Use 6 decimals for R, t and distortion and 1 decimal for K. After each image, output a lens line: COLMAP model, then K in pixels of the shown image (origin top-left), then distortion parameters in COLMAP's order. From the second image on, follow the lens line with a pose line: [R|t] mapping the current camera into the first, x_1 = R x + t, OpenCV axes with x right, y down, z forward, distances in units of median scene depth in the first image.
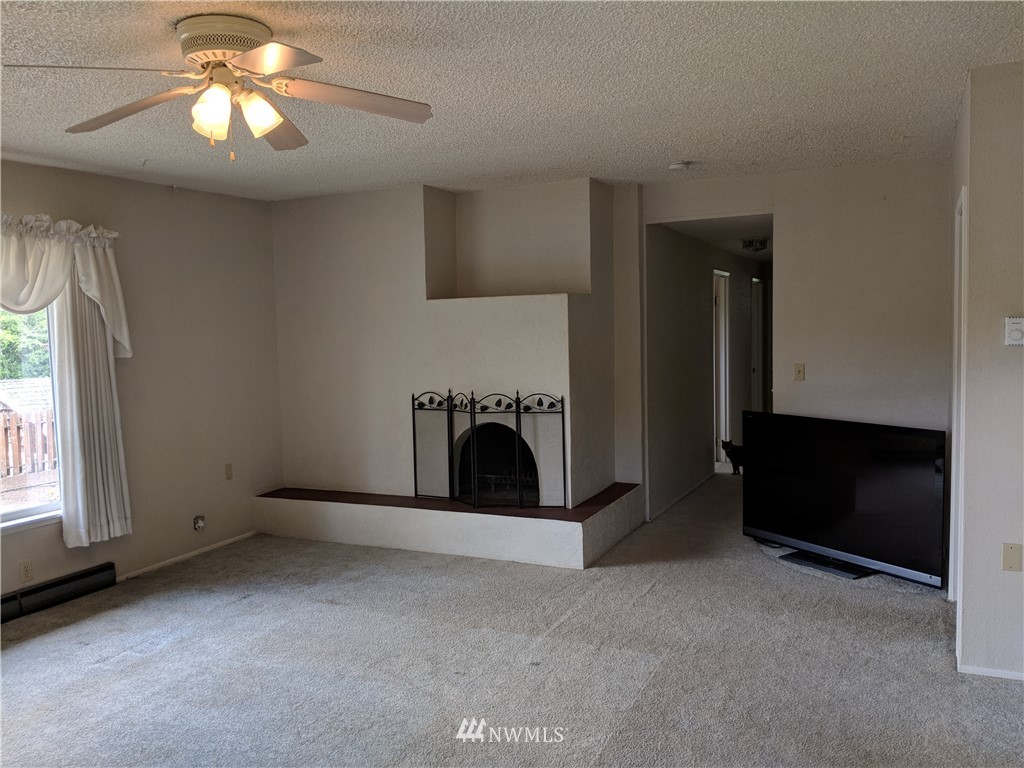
lens RADIAL K [[829.3, 0, 512.0], [0, 829.3, 384.0], [0, 0, 1]] dist [0.093772, -0.137928]
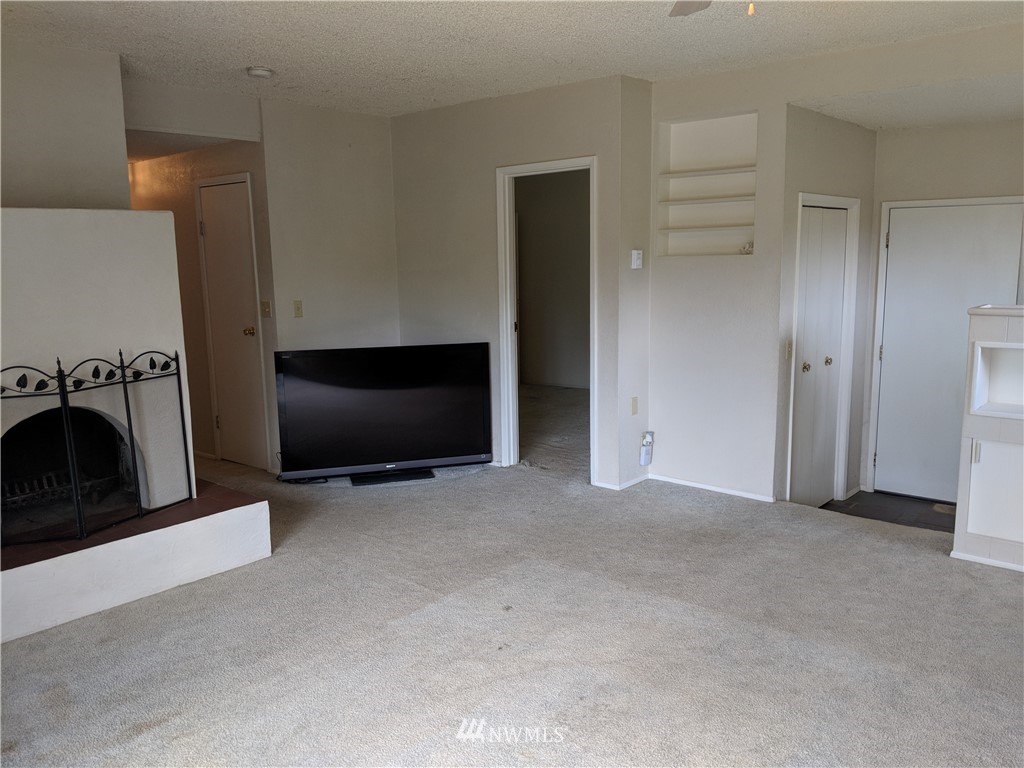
lens RADIAL K [[829.3, 0, 512.0], [0, 829.3, 384.0], [0, 0, 1]] dist [0.093772, -0.137928]
pose [[0.263886, -0.127567, 0.956081, -0.581706], [0.091909, 0.990031, 0.106729, -0.009397], [-0.960165, 0.059708, 0.272979, 0.506837]]
